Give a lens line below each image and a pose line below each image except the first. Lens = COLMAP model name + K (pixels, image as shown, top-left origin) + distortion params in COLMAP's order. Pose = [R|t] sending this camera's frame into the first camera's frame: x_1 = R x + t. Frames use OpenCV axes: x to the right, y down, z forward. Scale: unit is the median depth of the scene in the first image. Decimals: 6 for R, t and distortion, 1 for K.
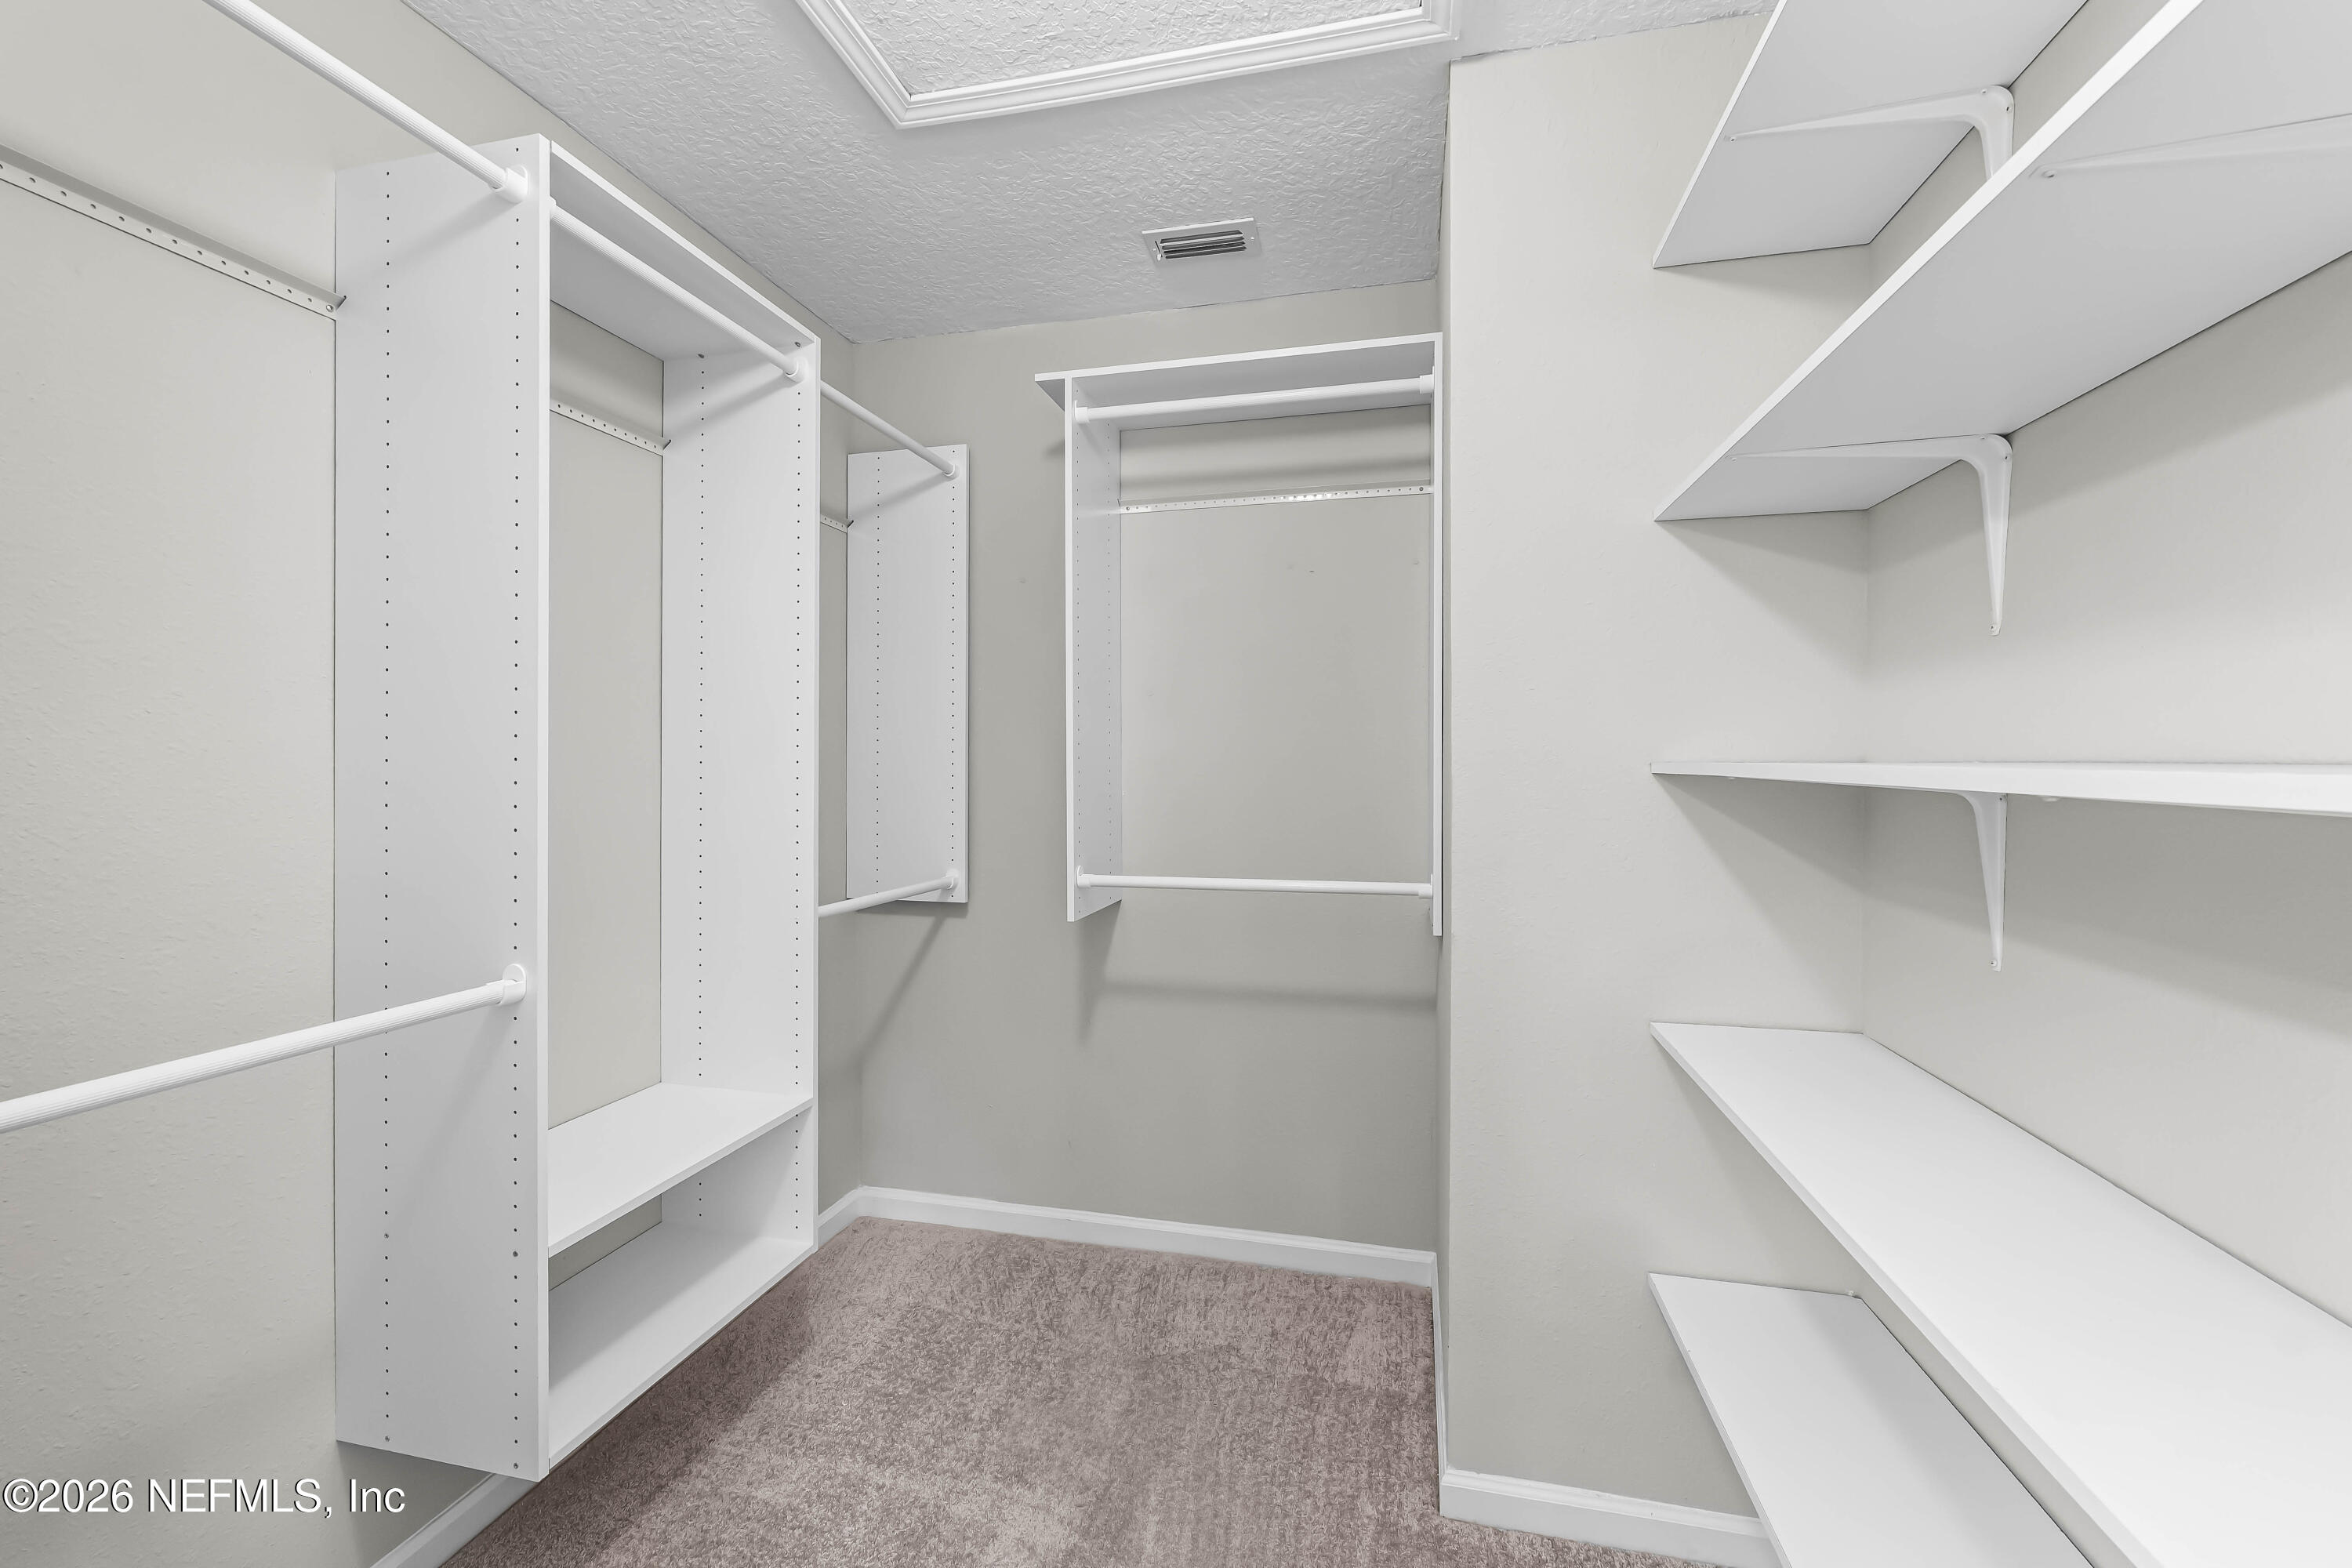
lens RADIAL K [[965.8, 0, 1149.8], [0, 965.8, 765.8], [0, 0, 1]] dist [0.000262, 0.000175]
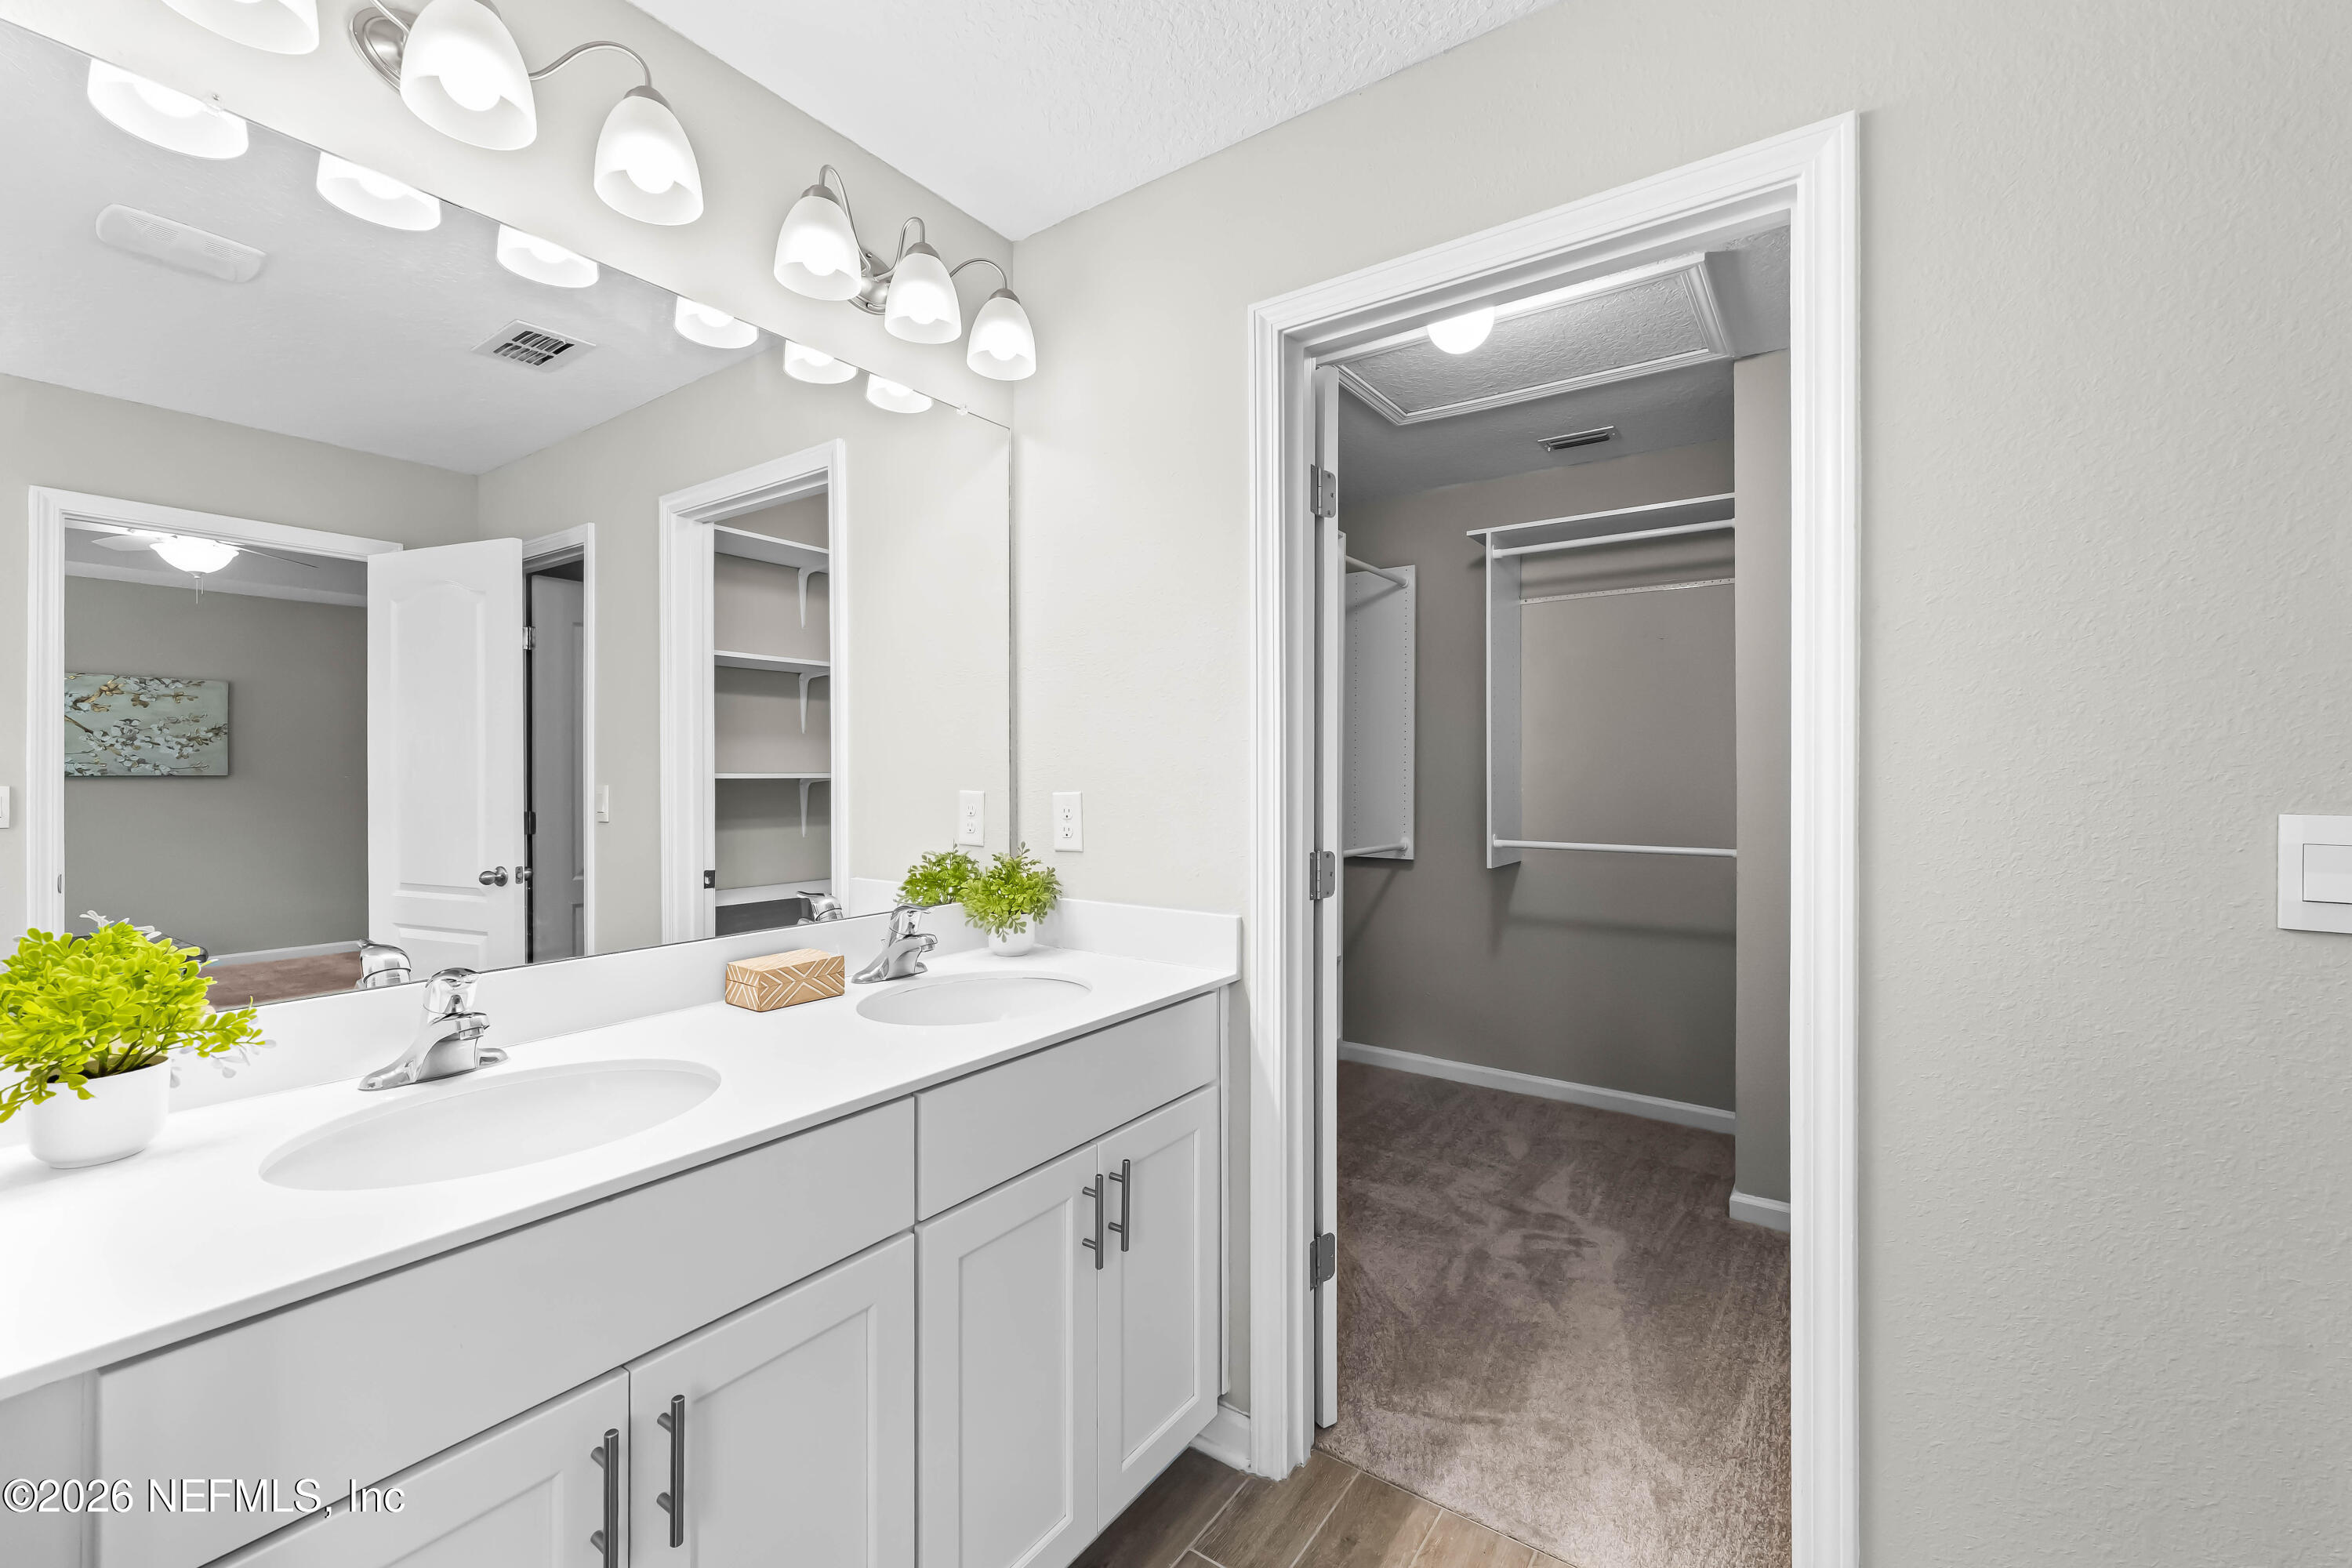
lens RADIAL K [[965.8, 0, 1149.8], [0, 965.8, 765.8], [0, 0, 1]] dist [0.000262, 0.000175]
pose [[0.929035, 0.001257, -0.369990, -0.011695], [-0.003166, 0.999985, -0.004554, -0.000811], [0.369978, 0.005403, 0.929025, -0.688070]]
